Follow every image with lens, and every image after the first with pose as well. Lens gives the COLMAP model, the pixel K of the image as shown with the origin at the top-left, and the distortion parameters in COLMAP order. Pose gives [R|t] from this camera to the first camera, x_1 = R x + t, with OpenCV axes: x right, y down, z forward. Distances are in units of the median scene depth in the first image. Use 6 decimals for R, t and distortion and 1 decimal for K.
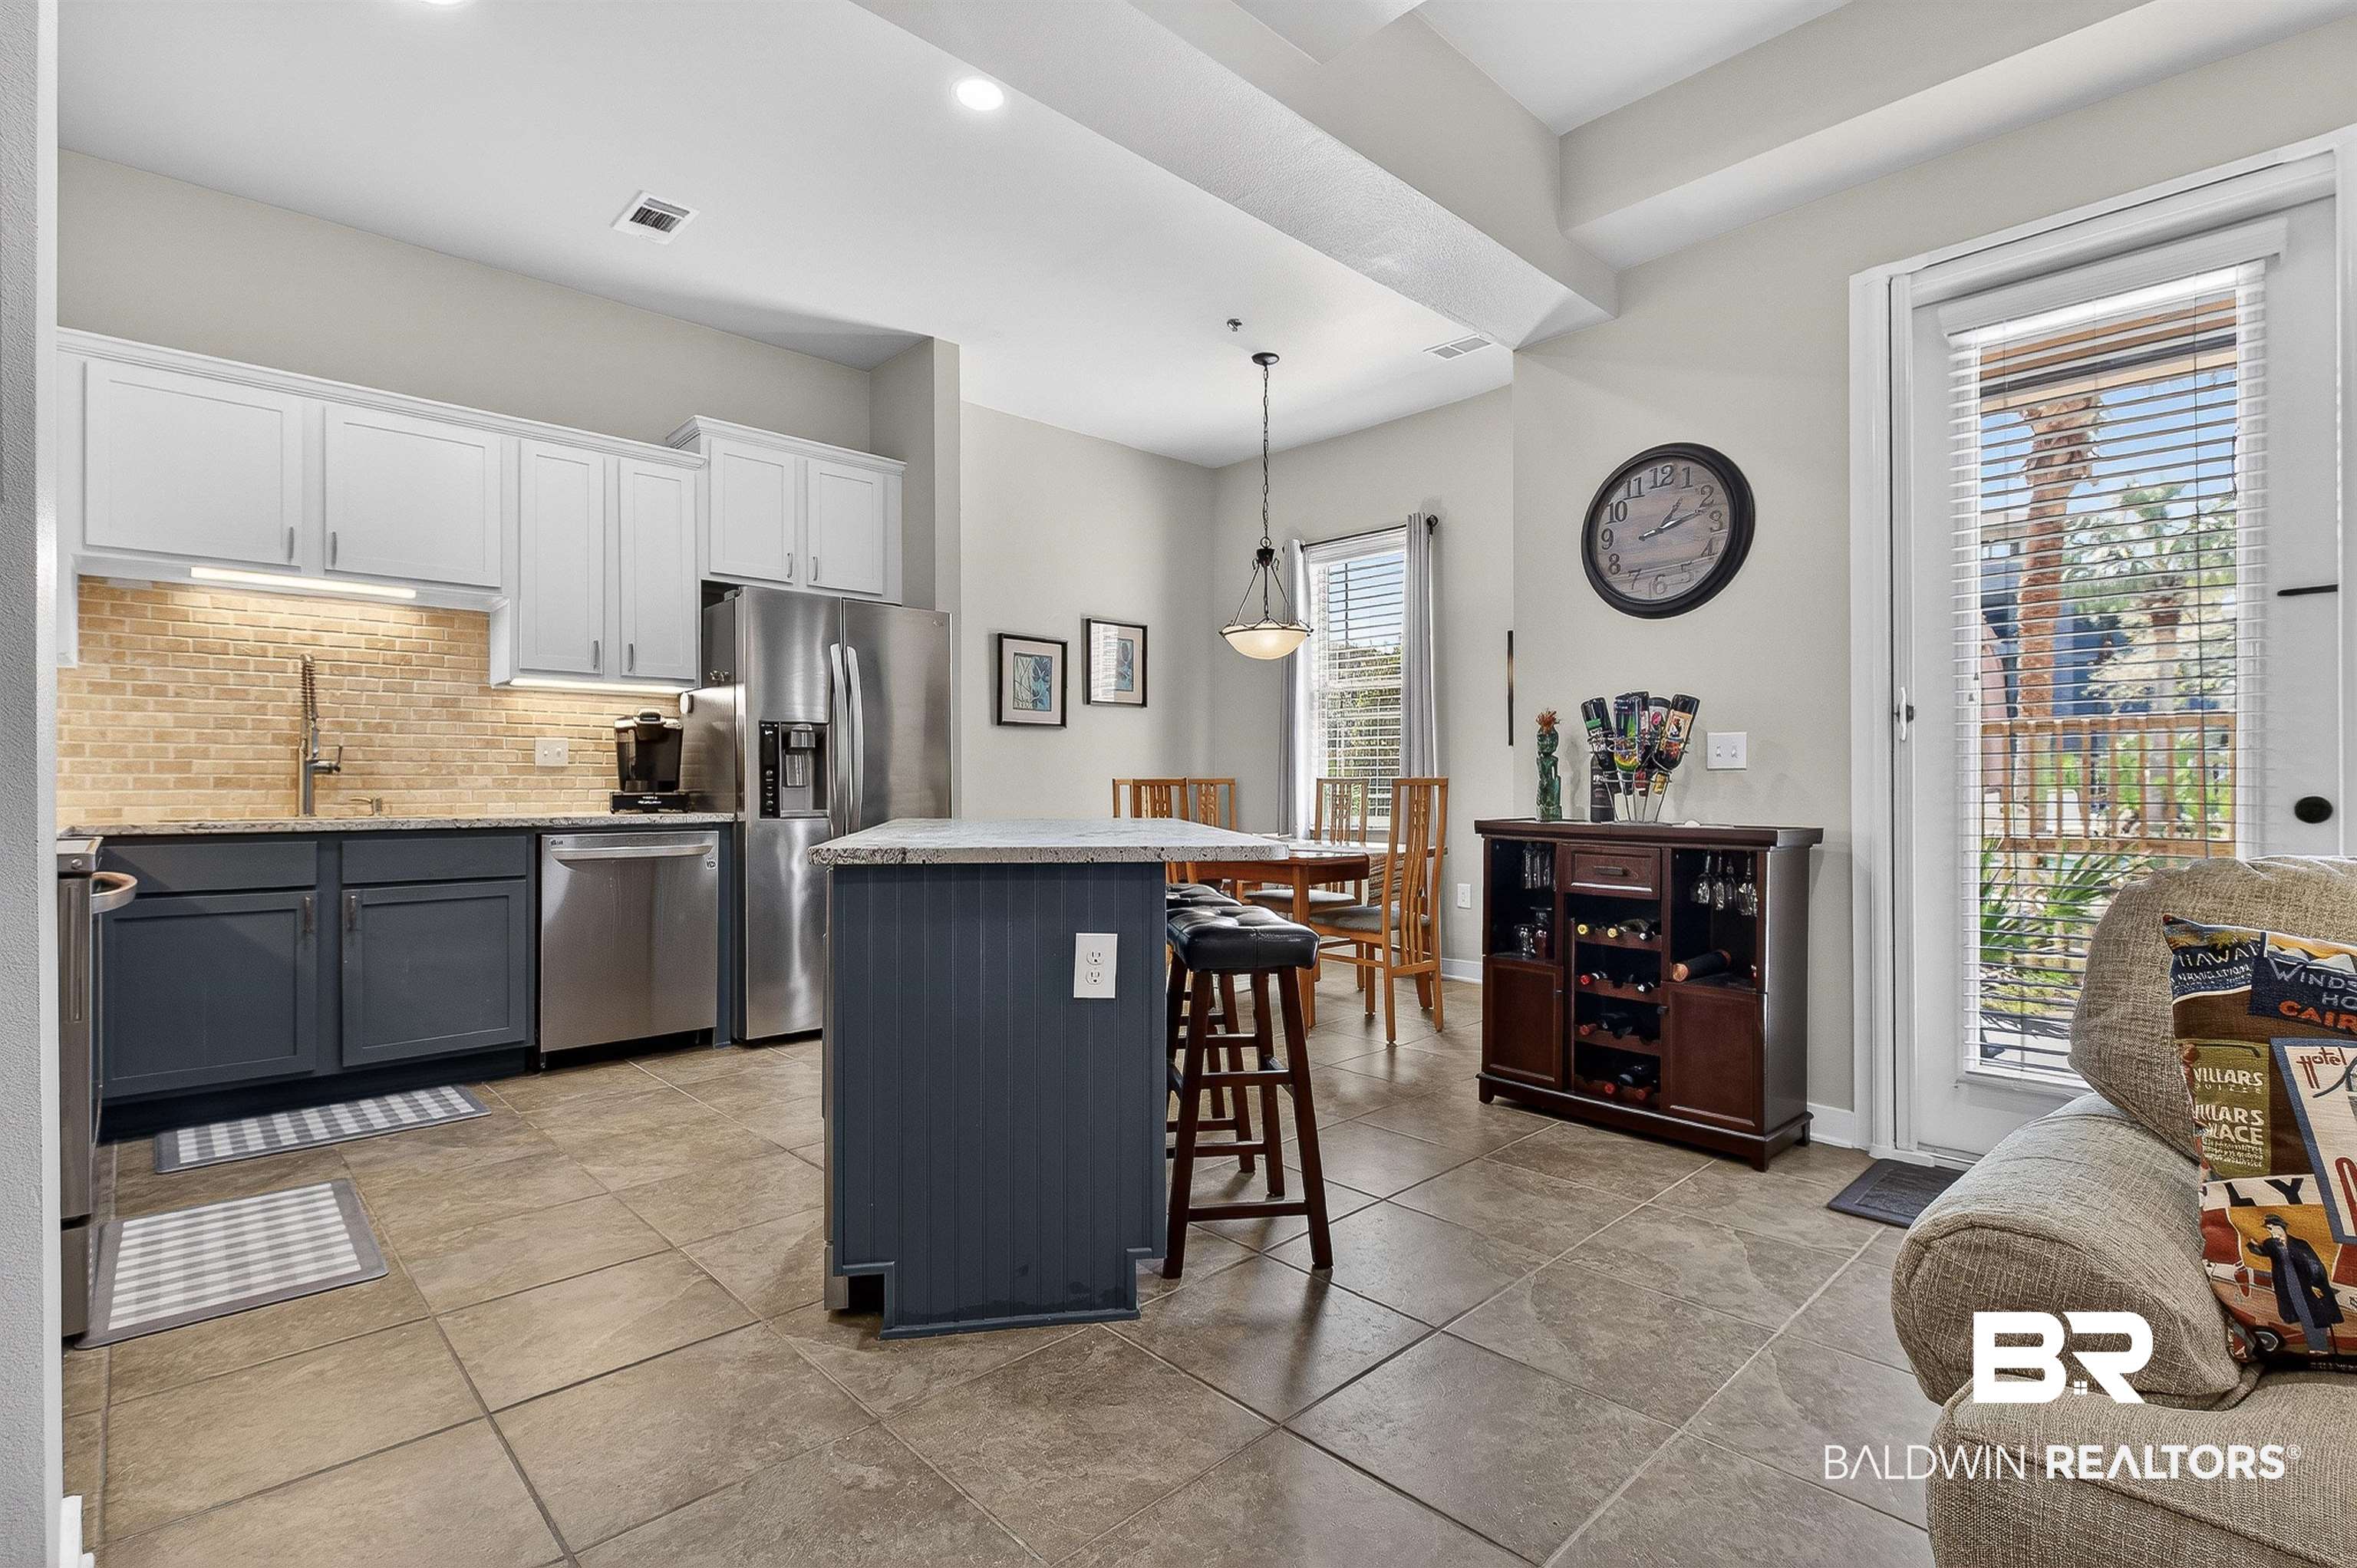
lens RADIAL K [[1100.8, 0, 1165.0], [0, 1100.8, 782.9], [0, 0, 1]] dist [0.001460, -0.001207]
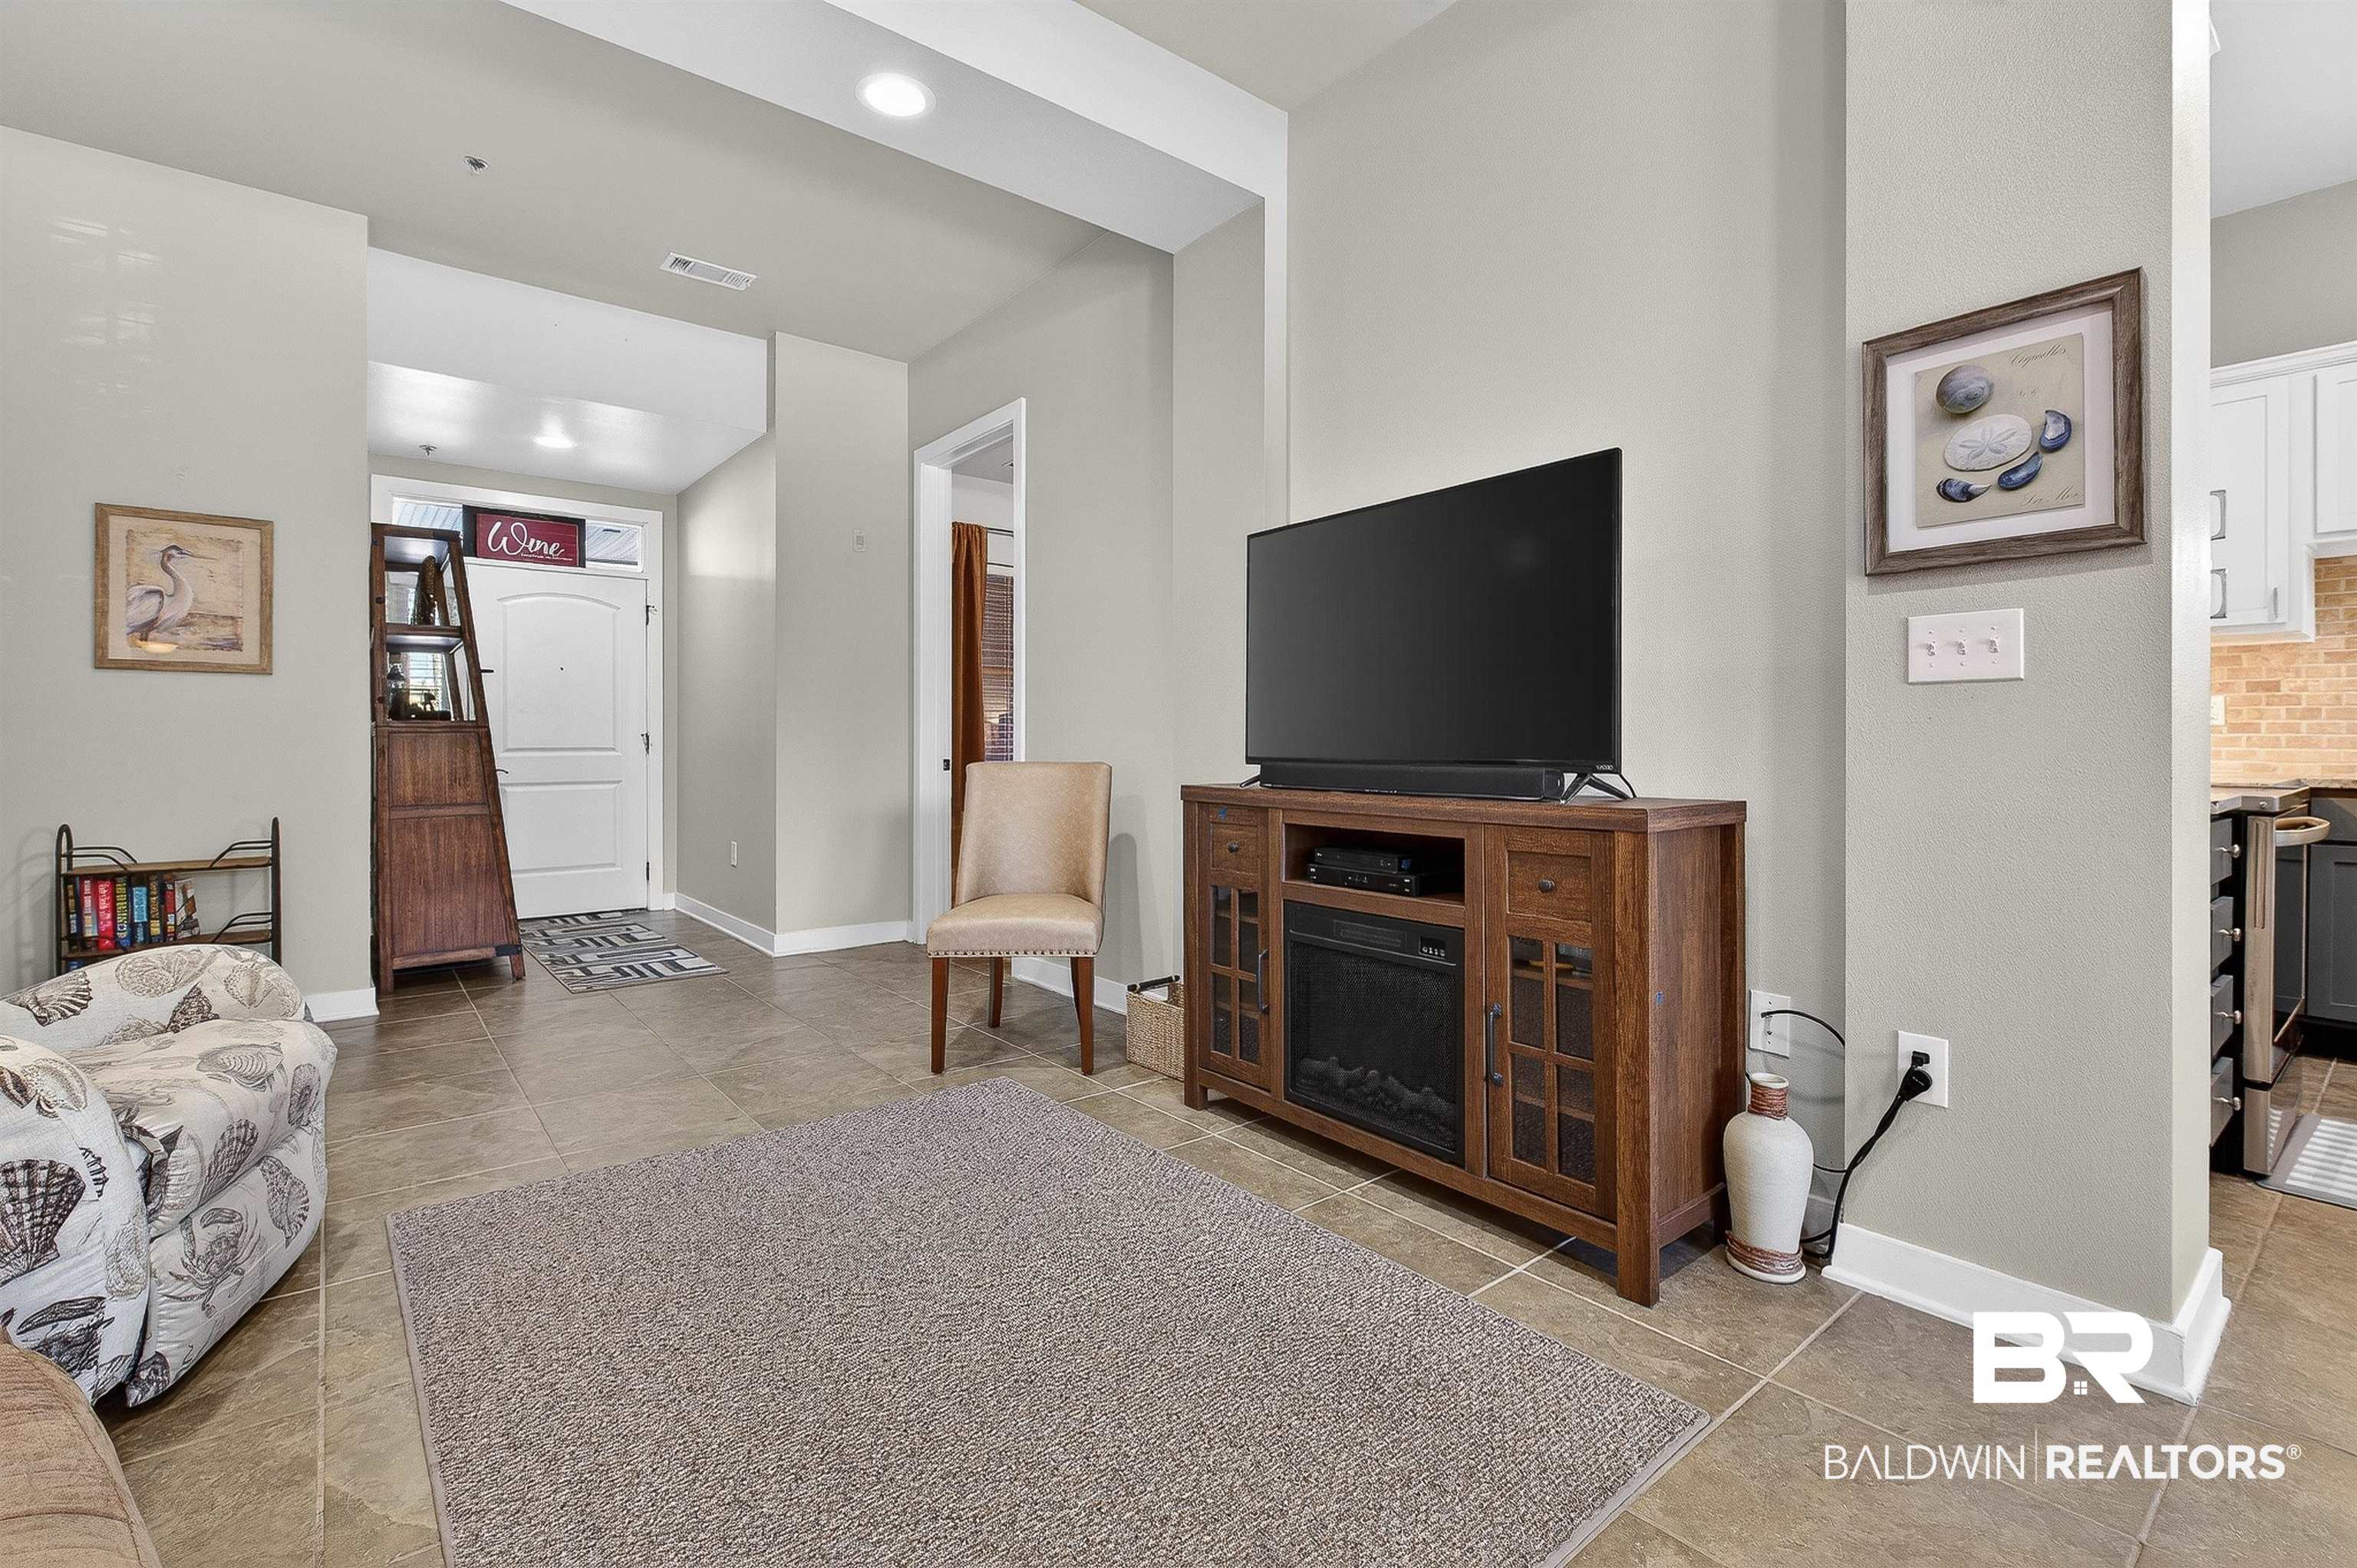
lens RADIAL K [[1065.9, 0, 1219.2], [0, 1065.9, 743.3], [0, 0, 1]] dist [0.004279, -0.000061]
pose [[-0.041992, 0.003176, -0.999113, 0.156746], [-0.001306, 0.999994, 0.003233, -0.001038], [0.999117, 0.001440, -0.041988, -0.080592]]
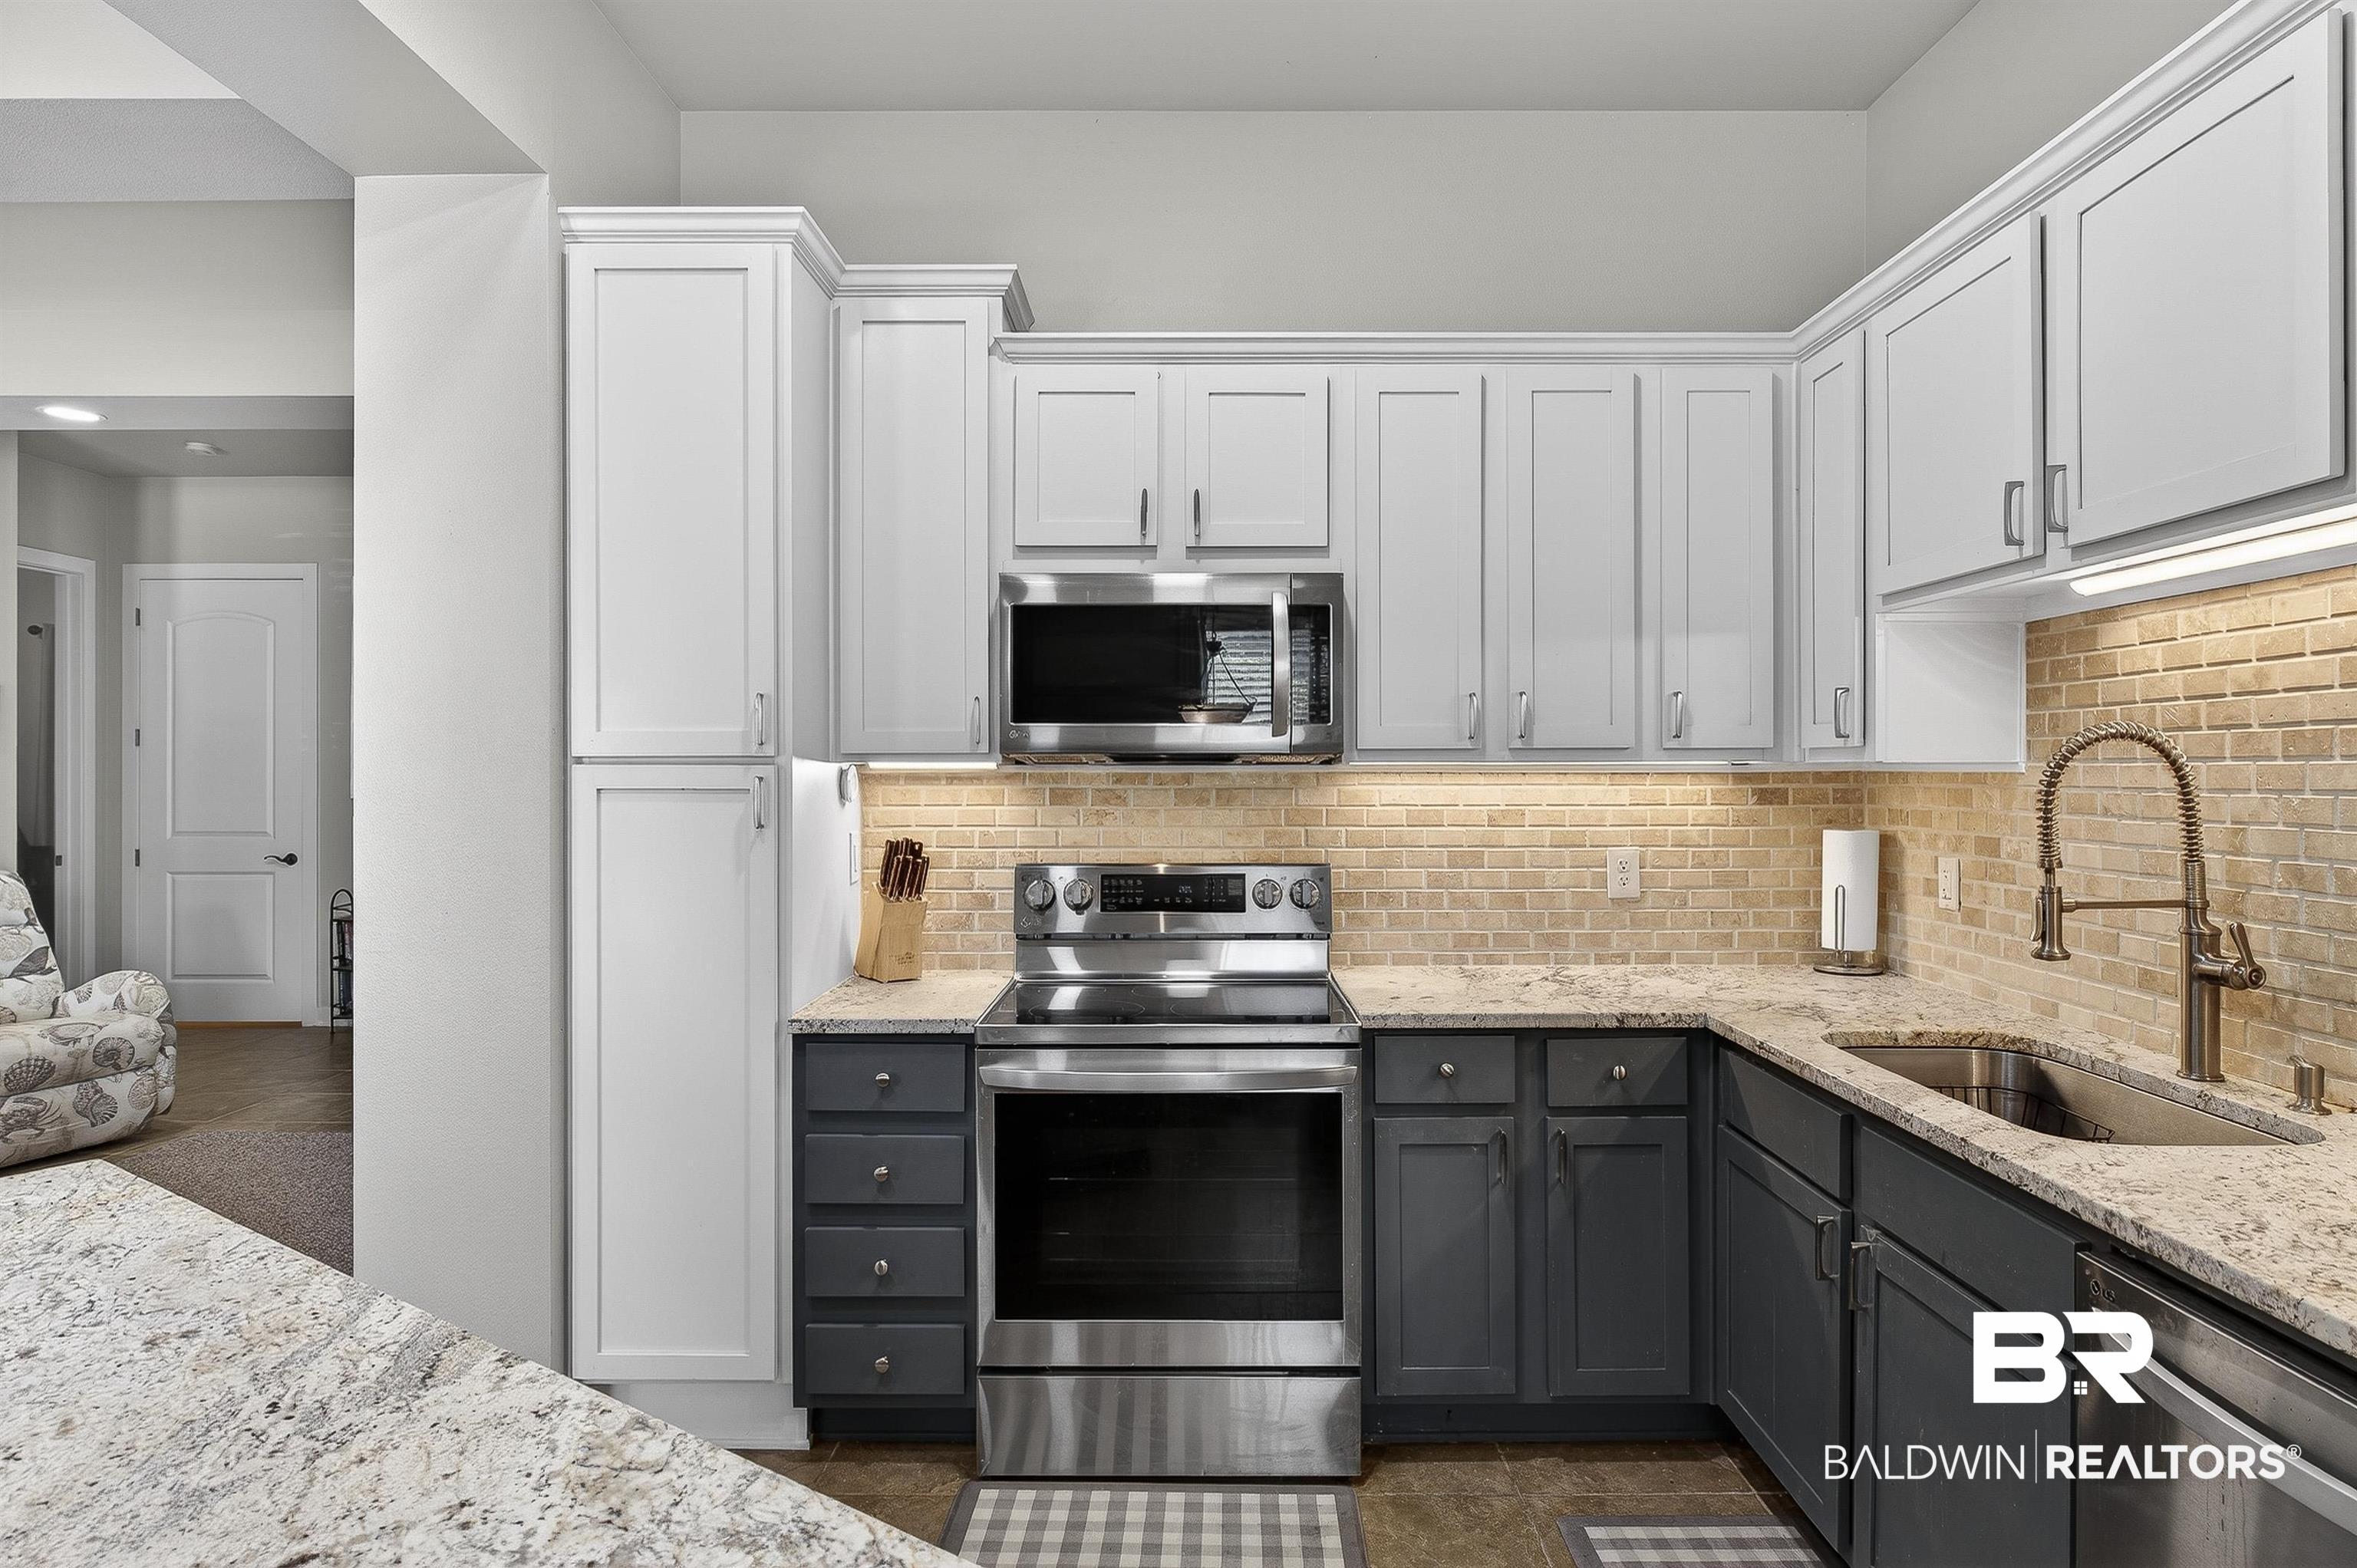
lens RADIAL K [[1360.6, 0, 1183.5], [0, 1360.6, 770.0], [0, 0, 1]] dist [-0.002112, -0.001206]
pose [[-0.685326, 0.003611, -0.728228, -0.084484], [0.005932, 0.999982, -0.000624, -0.100859], [0.728213, -0.004747, -0.685335, 1.107369]]
